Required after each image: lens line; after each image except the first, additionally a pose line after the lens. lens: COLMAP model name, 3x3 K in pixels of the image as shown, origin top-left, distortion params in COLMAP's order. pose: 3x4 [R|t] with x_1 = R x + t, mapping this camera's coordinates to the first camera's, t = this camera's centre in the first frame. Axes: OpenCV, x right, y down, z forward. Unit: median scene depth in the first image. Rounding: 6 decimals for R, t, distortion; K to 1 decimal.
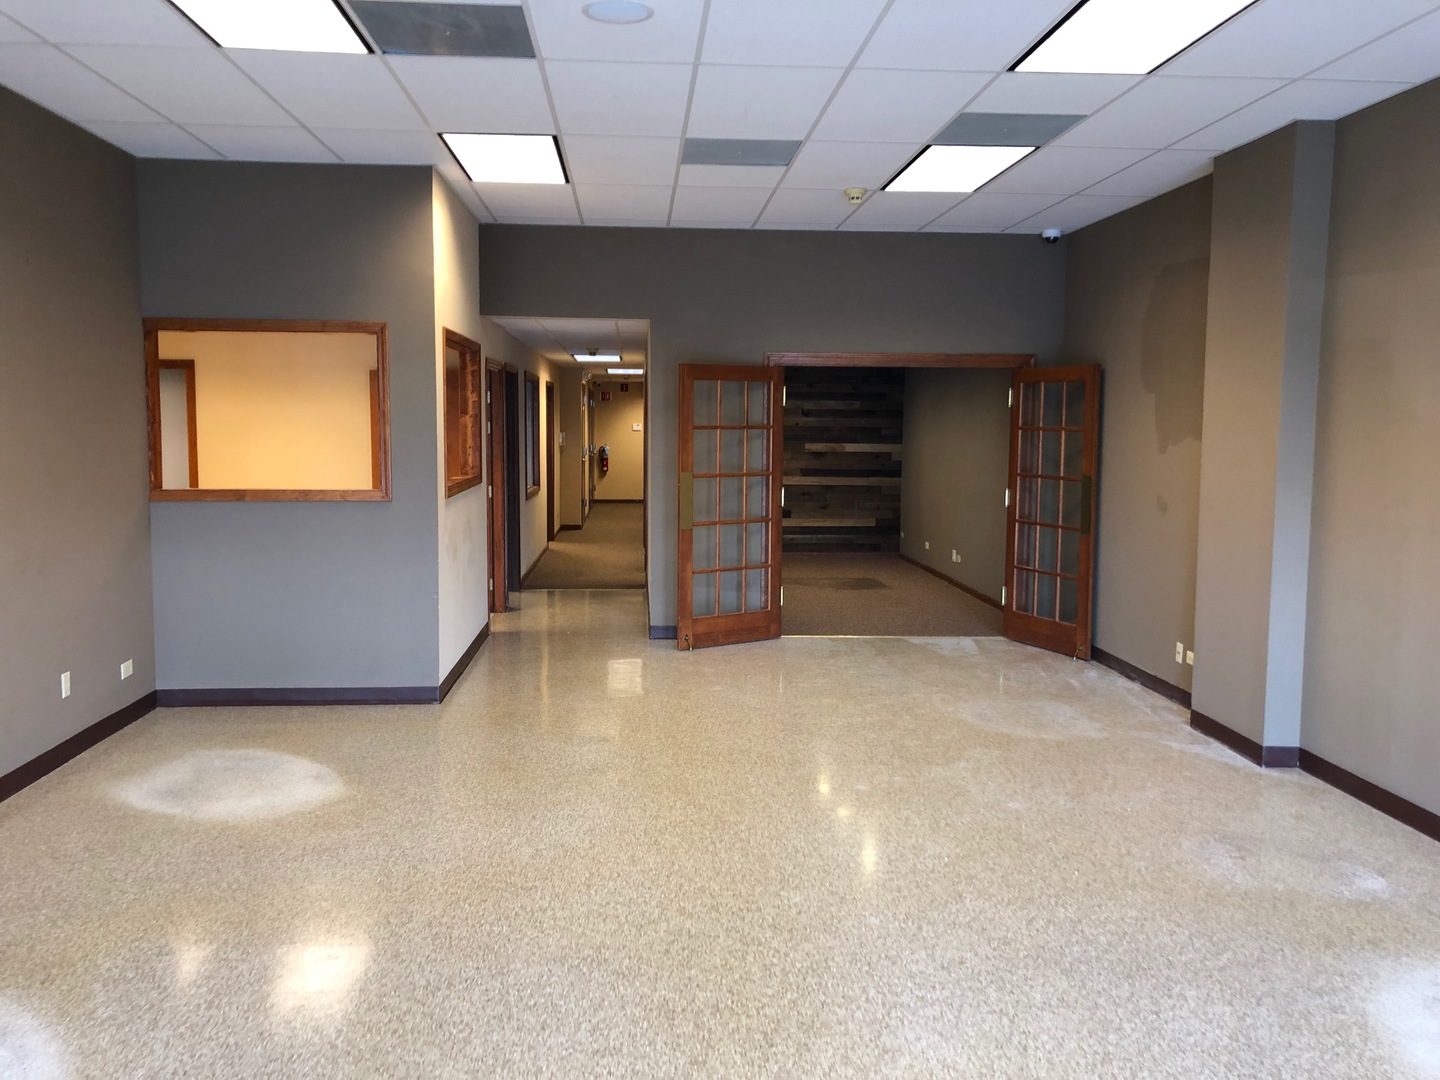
lens RADIAL K [[1150.5, 0, 717.0], [0, 1150.5, 539.9], [0, 0, 1]] dist [0.010510, 0.010748]
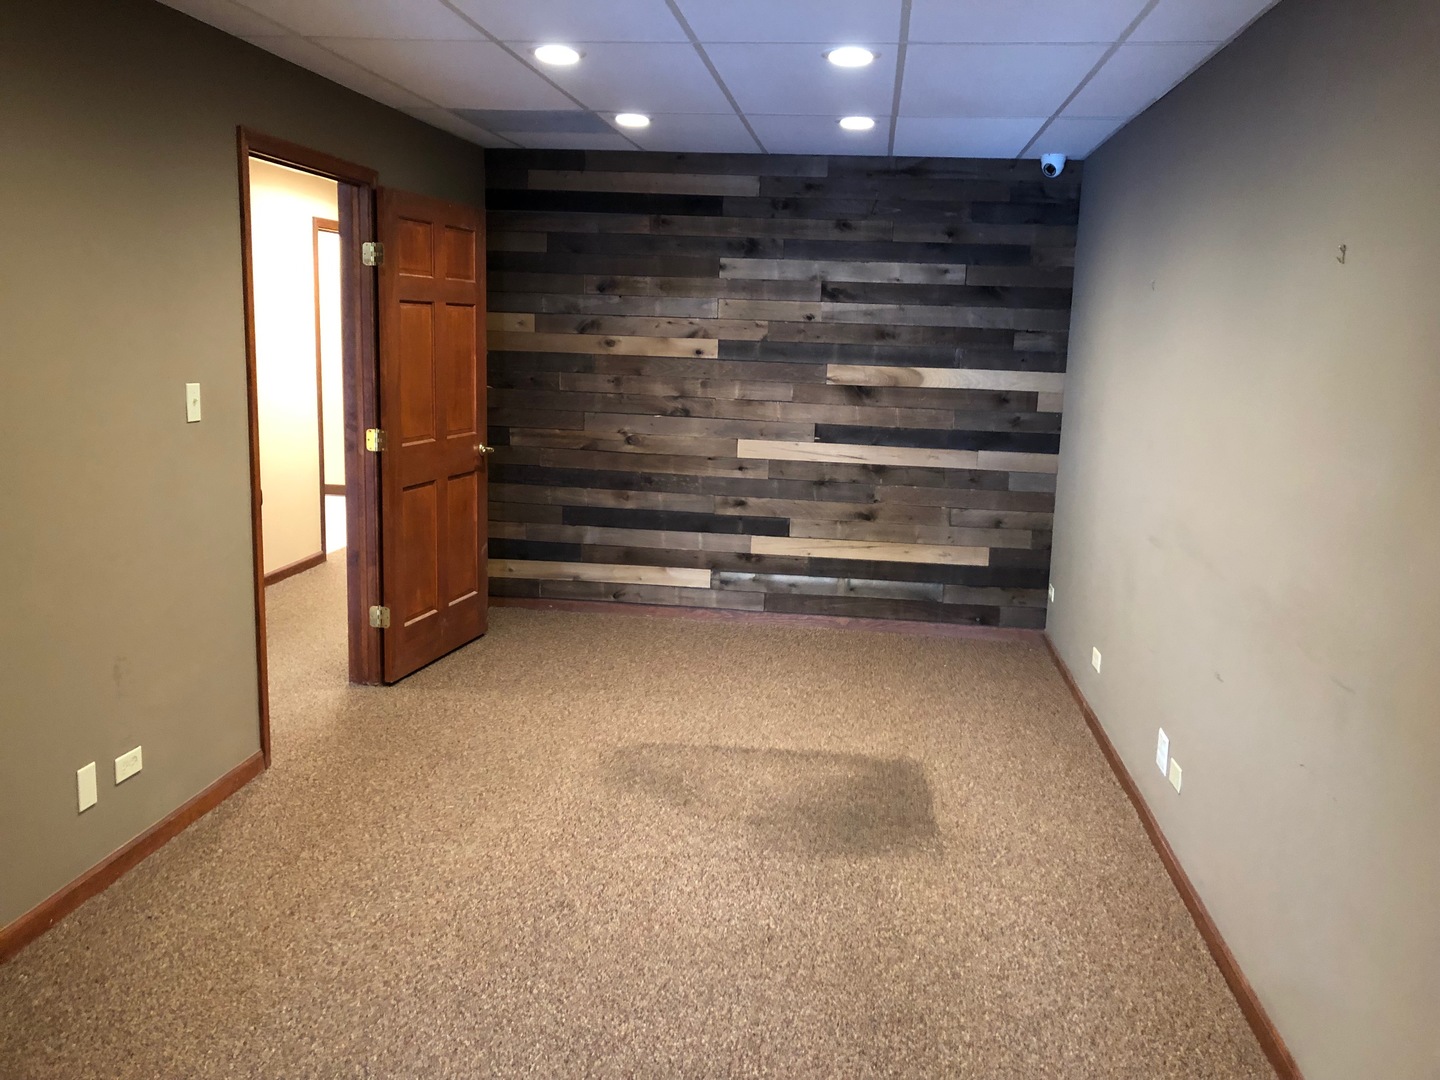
lens RADIAL K [[1150.5, 0, 724.8], [0, 1150.5, 536.5], [0, 0, 1]] dist [0.010510, 0.010748]
pose [[0.981331, 0.056026, -0.183985, 0.120508], [-0.044271, 0.996744, 0.067392, -0.047433], [0.187162, -0.057989, 0.980616, 0.571086]]
